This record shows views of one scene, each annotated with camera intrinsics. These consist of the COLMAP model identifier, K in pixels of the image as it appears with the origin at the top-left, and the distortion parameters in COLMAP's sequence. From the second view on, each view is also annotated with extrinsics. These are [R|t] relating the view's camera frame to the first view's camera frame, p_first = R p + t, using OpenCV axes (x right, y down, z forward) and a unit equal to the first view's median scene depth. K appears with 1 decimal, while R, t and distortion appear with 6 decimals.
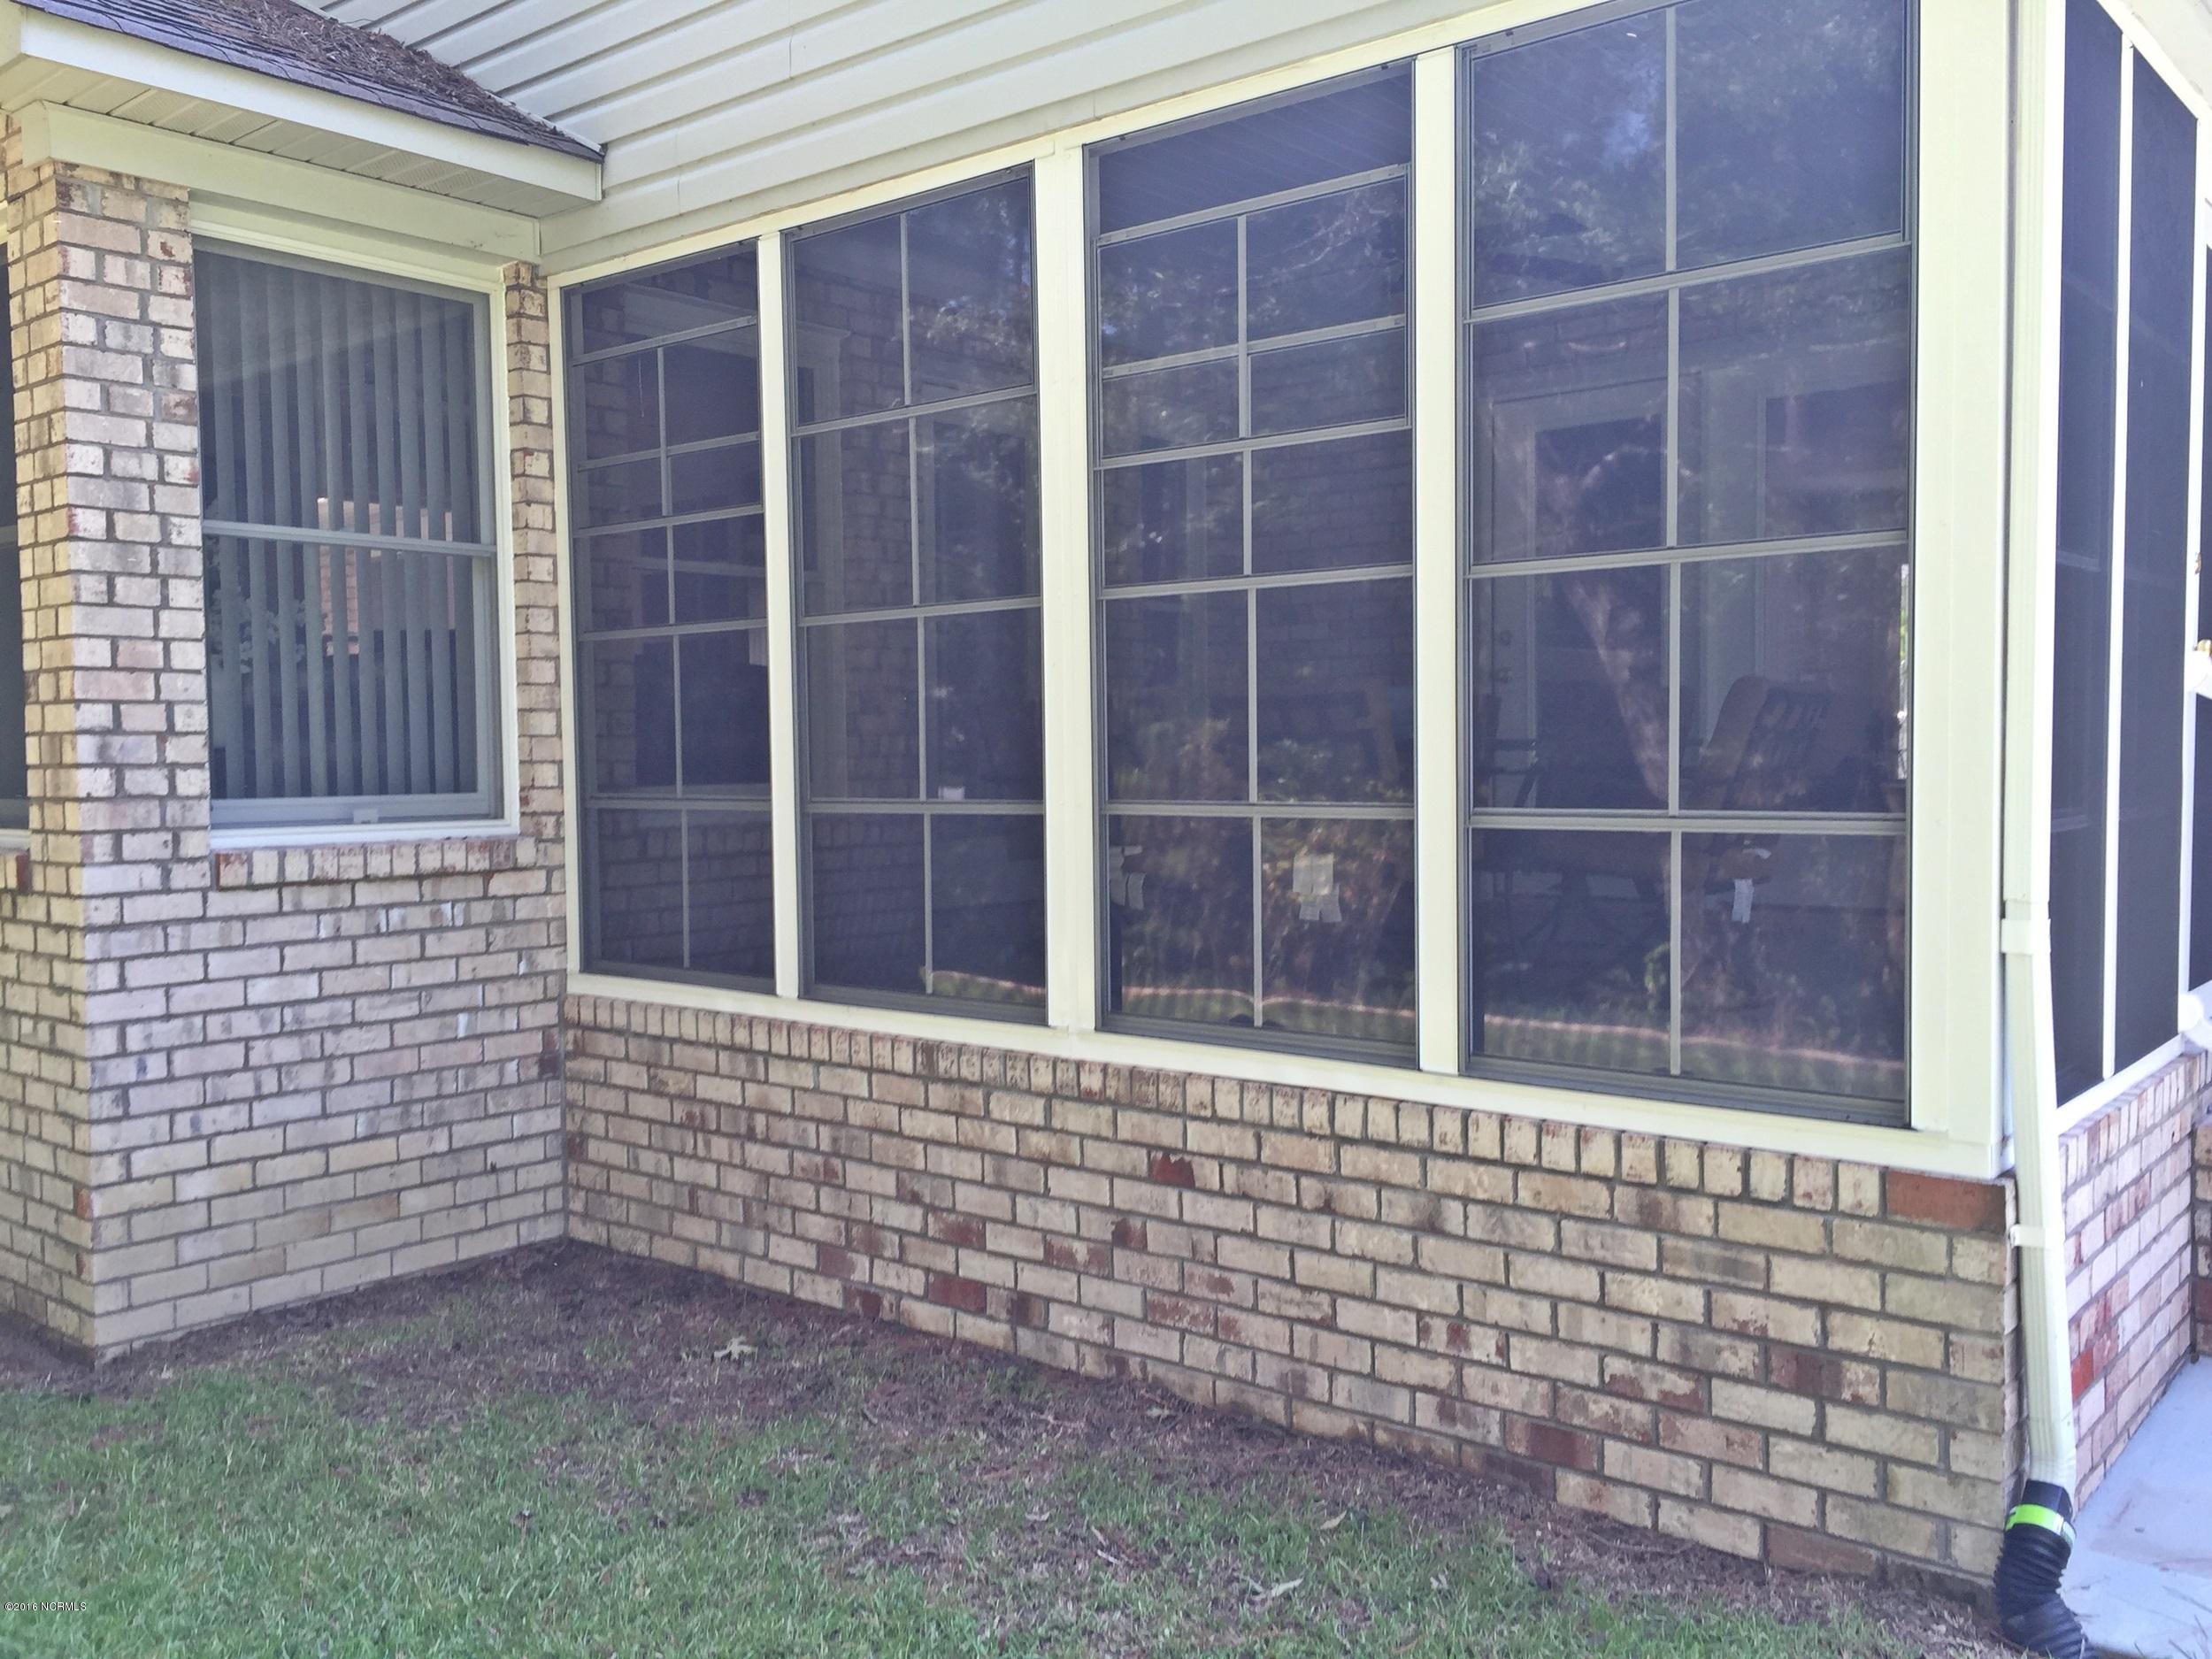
lens RADIAL K [[1898.0, 0, 1106.0], [0, 1898.0, 829.5], [0, 0, 1]] dist [0.082896, -0.110243]
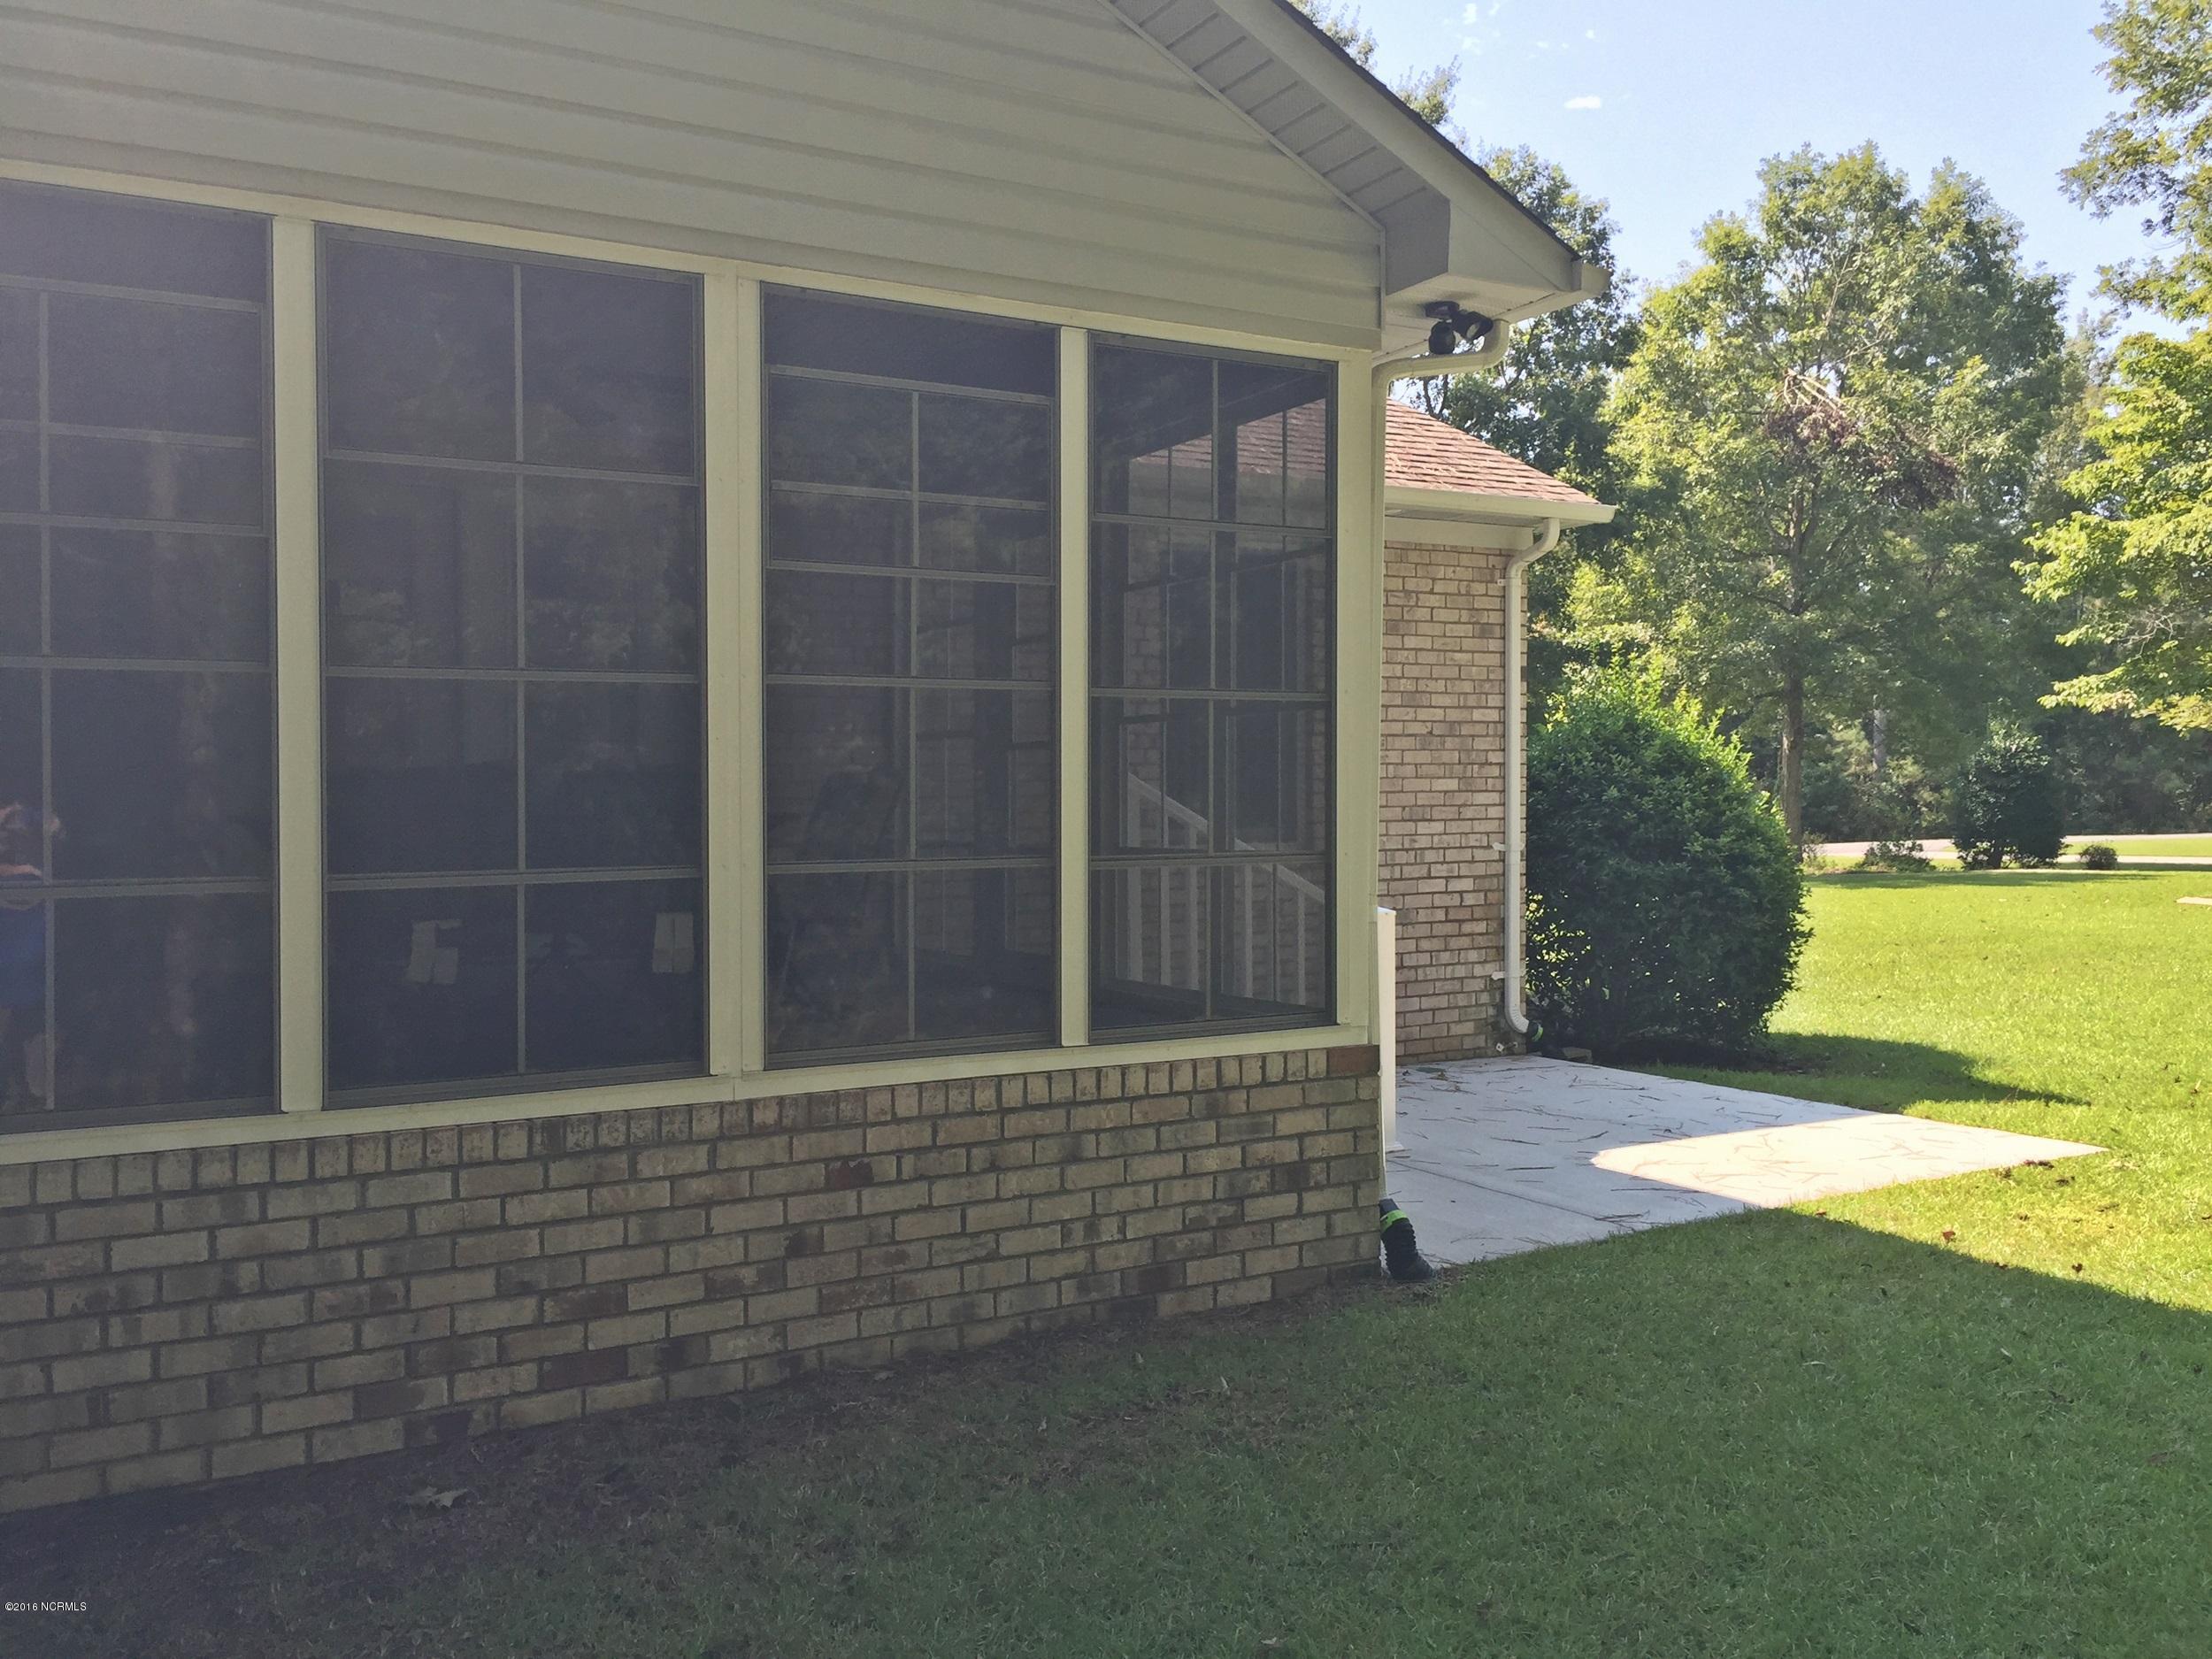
lens RADIAL K [[1898.0, 0, 1106.0], [0, 1898.0, 829.5], [0, 0, 1]] dist [0.082896, -0.110243]
pose [[0.341946, -0.009383, 0.939673, -1.048078], [0.041378, 0.999131, -0.005080, -0.021753], [-0.938808, 0.040619, 0.342037, 0.457173]]
